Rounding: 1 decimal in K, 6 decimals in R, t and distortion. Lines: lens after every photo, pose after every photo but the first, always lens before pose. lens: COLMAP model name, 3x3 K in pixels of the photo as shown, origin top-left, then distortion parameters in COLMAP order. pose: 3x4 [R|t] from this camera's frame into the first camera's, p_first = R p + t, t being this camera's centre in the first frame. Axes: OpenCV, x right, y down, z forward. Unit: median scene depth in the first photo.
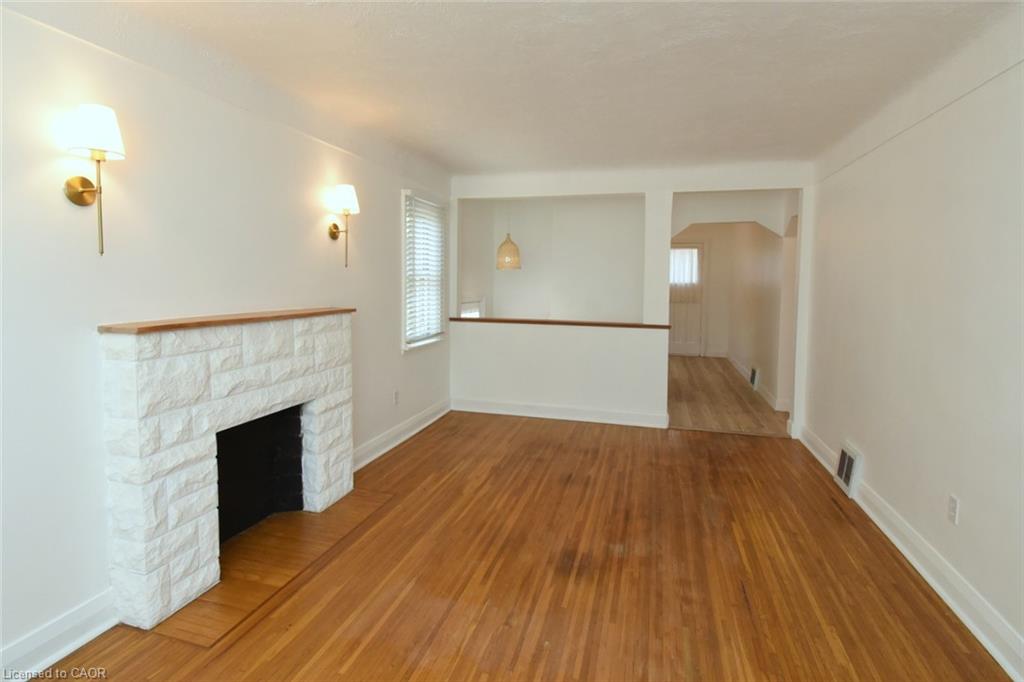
lens RADIAL K [[506.1, 0, 509.2], [0, 506.1, 307.2], [0, 0, 1]] dist [-0.001118, -0.000373]
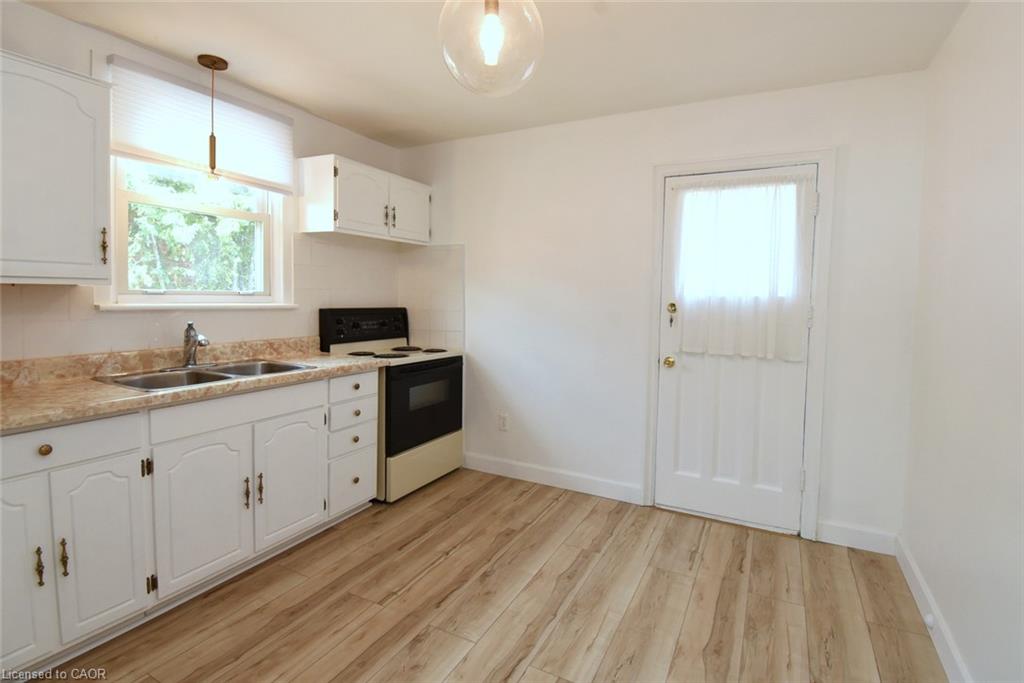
lens RADIAL K [[486.4, 0, 532.3], [0, 486.4, 316.0], [0, 0, 1]] dist [0.018037, -0.026940]
pose [[0.981647, 0.020350, -0.189620, 0.619807], [-0.022996, 0.999666, -0.011764, -0.068294], [0.189318, 0.015908, 0.981787, 1.543565]]
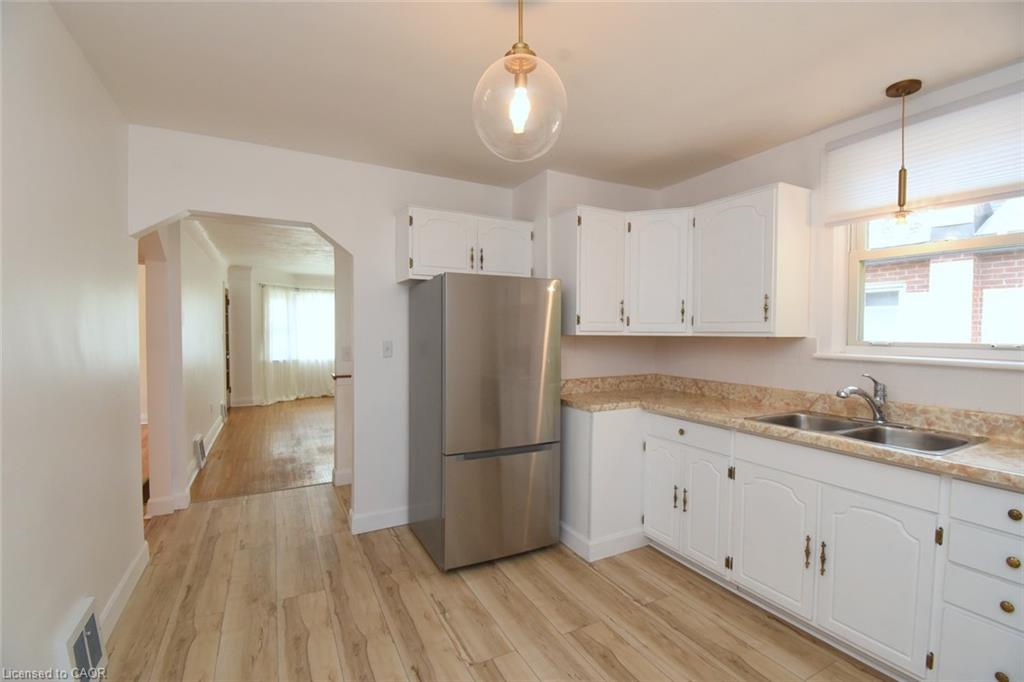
lens RADIAL K [[447.4, 0, 507.2], [0, 447.4, 343.2], [0, 0, 1]] dist [0.020222, -0.028029]
pose [[-0.727180, 0.005652, -0.686424, 0.778634], [-0.050938, 0.996765, 0.062169, -0.107948], [0.684555, 0.080173, -0.724539, 2.163940]]
